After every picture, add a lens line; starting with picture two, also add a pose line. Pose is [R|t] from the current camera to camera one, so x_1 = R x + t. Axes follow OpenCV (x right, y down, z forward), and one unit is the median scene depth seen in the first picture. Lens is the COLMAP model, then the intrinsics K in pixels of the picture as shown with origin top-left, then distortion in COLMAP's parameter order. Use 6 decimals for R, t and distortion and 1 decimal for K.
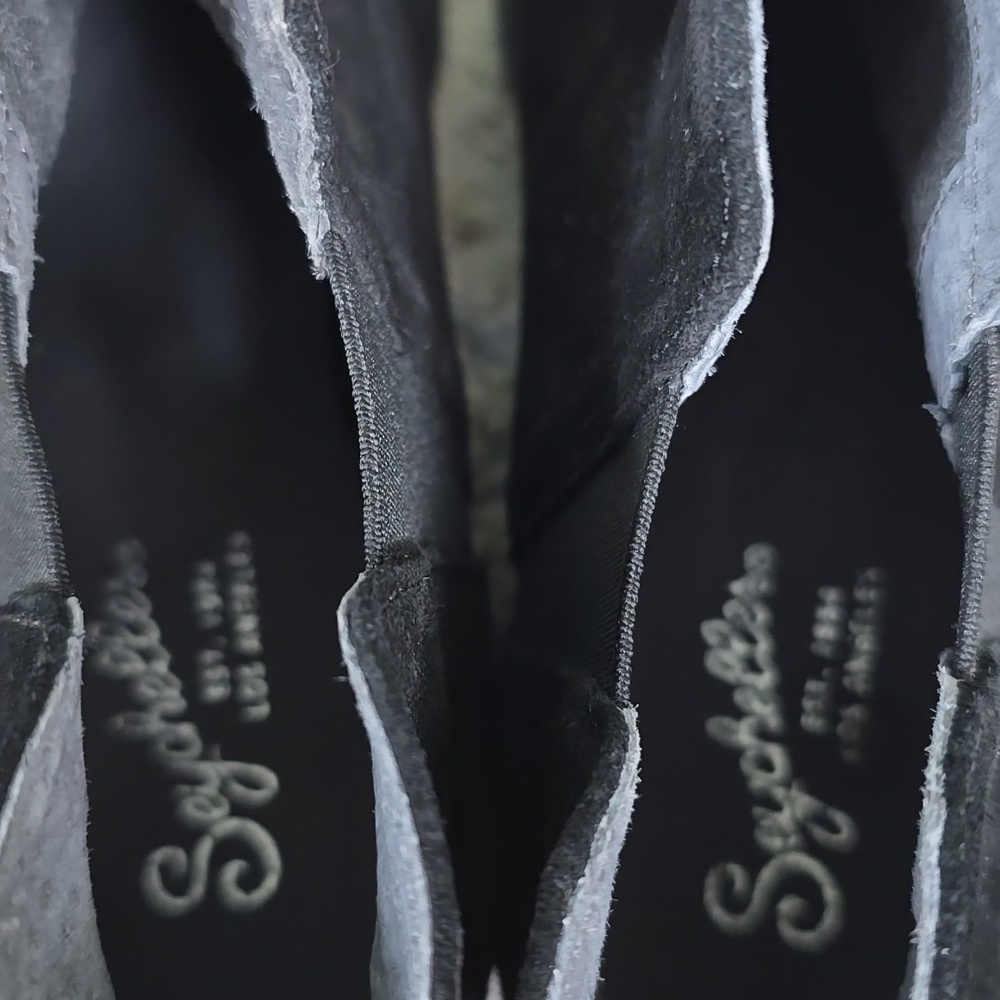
lens RADIAL K [[1514.9, 0, 505.5], [0, 1514.9, 501.7], [0, 0, 1]] dist [0.030018, 0.000000]
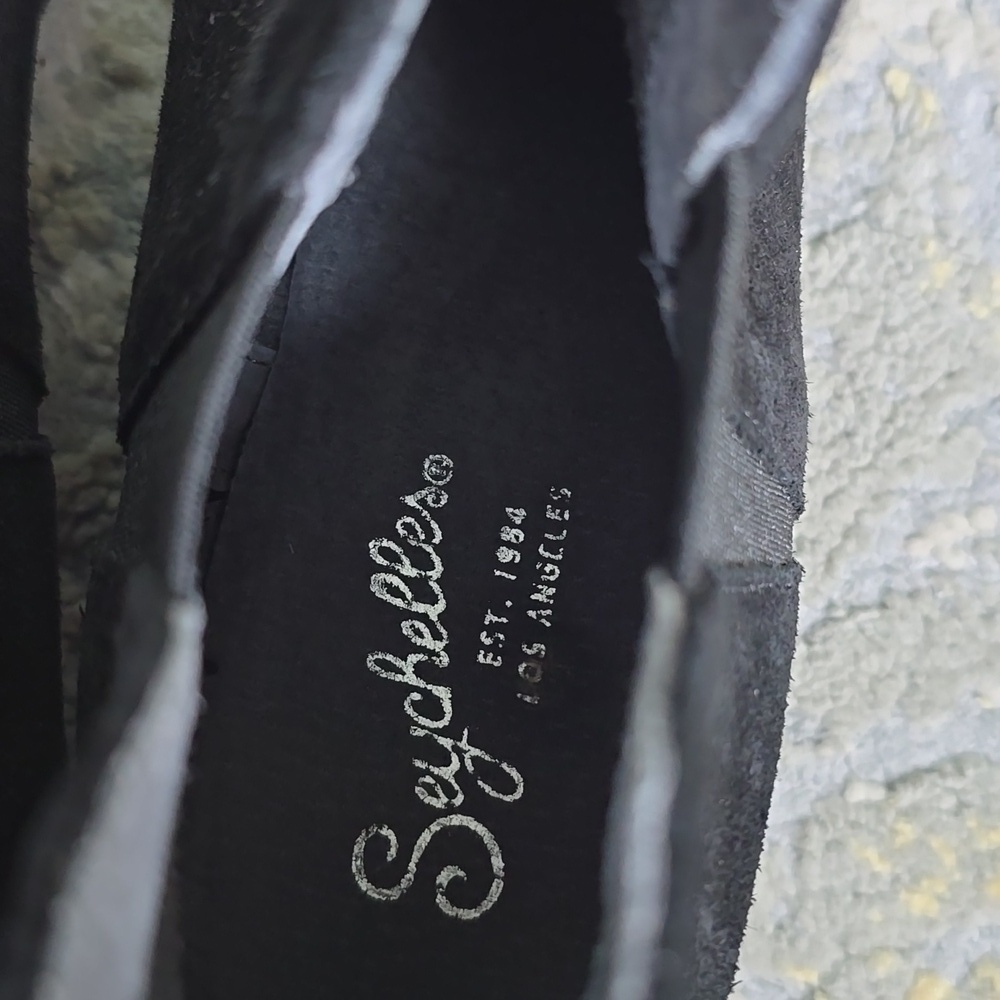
lens RADIAL K [[1514.9, 0, 498.2], [0, 1514.9, 500.3], [0, 0, 1]] dist [0.030018, 0.000000]
pose [[0.980512, 0.042493, 0.191808, 0.040361], [-0.051706, 0.997724, 0.043285, 0.018341], [-0.189532, -0.052359, 0.980477, 0.163597]]
